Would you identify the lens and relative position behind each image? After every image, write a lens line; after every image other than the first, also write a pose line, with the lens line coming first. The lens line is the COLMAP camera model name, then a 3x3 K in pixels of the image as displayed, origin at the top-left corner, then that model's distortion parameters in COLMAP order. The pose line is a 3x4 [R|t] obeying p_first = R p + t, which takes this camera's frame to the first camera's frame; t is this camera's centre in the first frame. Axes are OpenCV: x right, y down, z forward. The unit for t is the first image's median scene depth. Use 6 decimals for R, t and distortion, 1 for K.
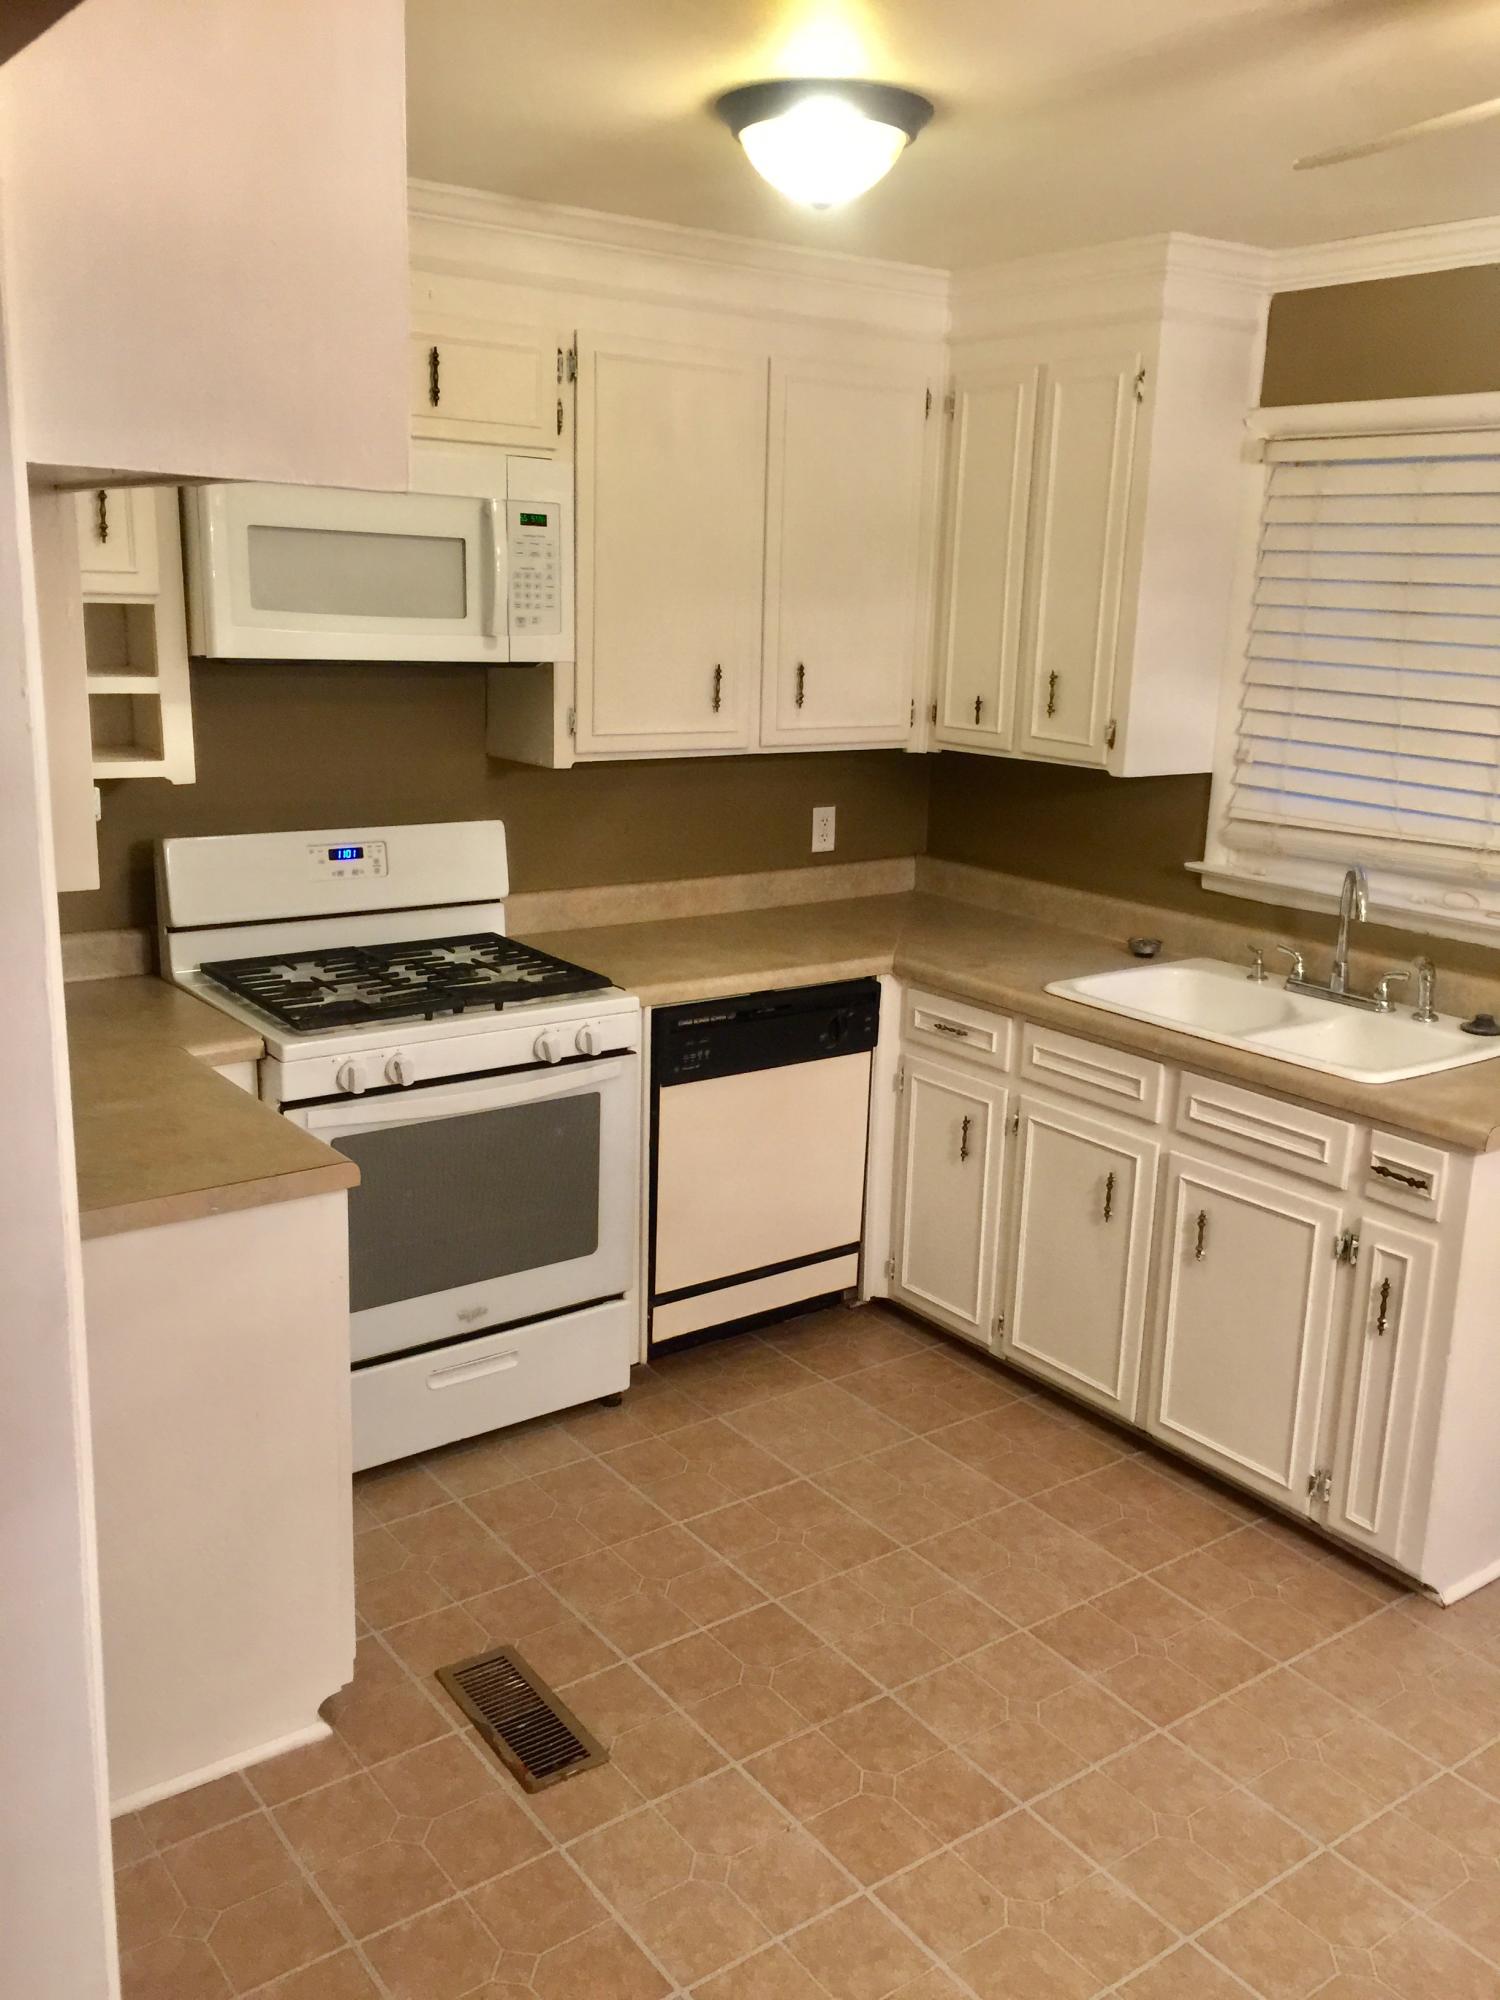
lens RADIAL K [[1708.4, 0, 762.8], [0, 1708.4, 1003.6], [0, 0, 1]] dist [0.076449, -0.087804]
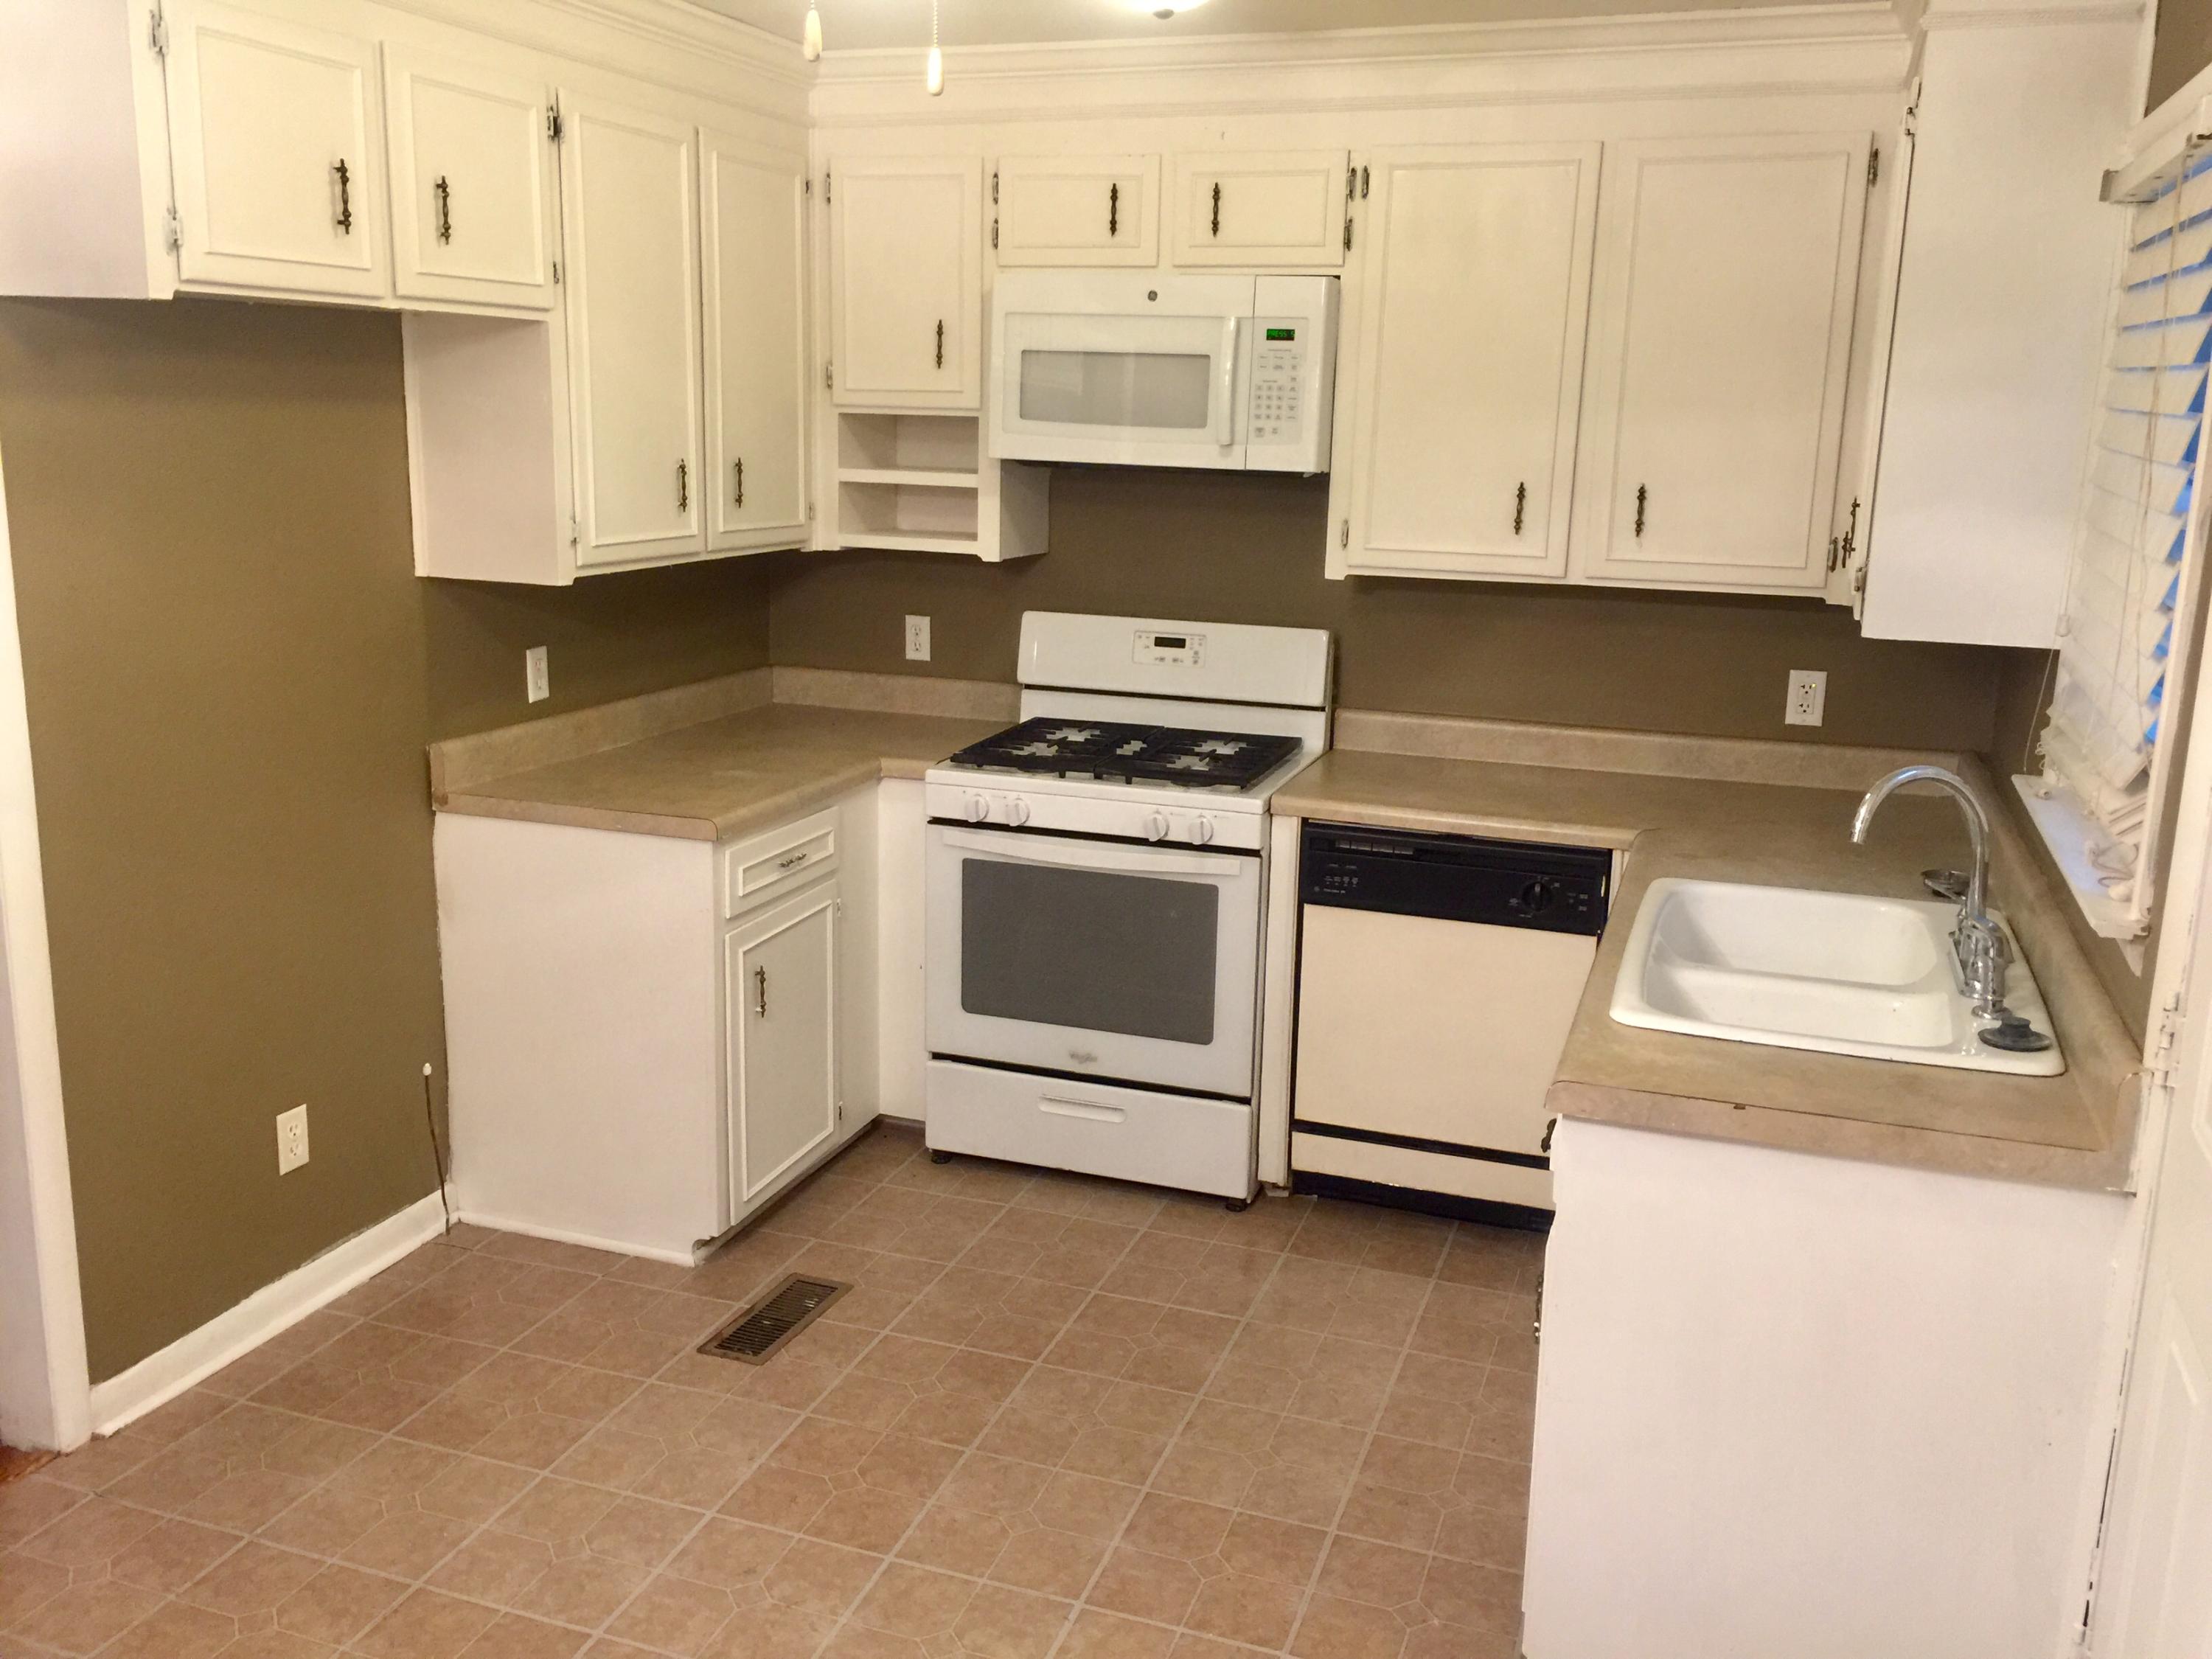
lens RADIAL K [[1889.5, 0, 1120.2], [0, 1889.5, 819.8], [0, 0, 1]] dist [0.076449, -0.087804]
pose [[0.556859, 0.161005, -0.814853, 0.785942], [-0.206720, 0.977029, 0.051780, -0.033467], [0.804472, 0.139612, 0.577350, 0.295645]]
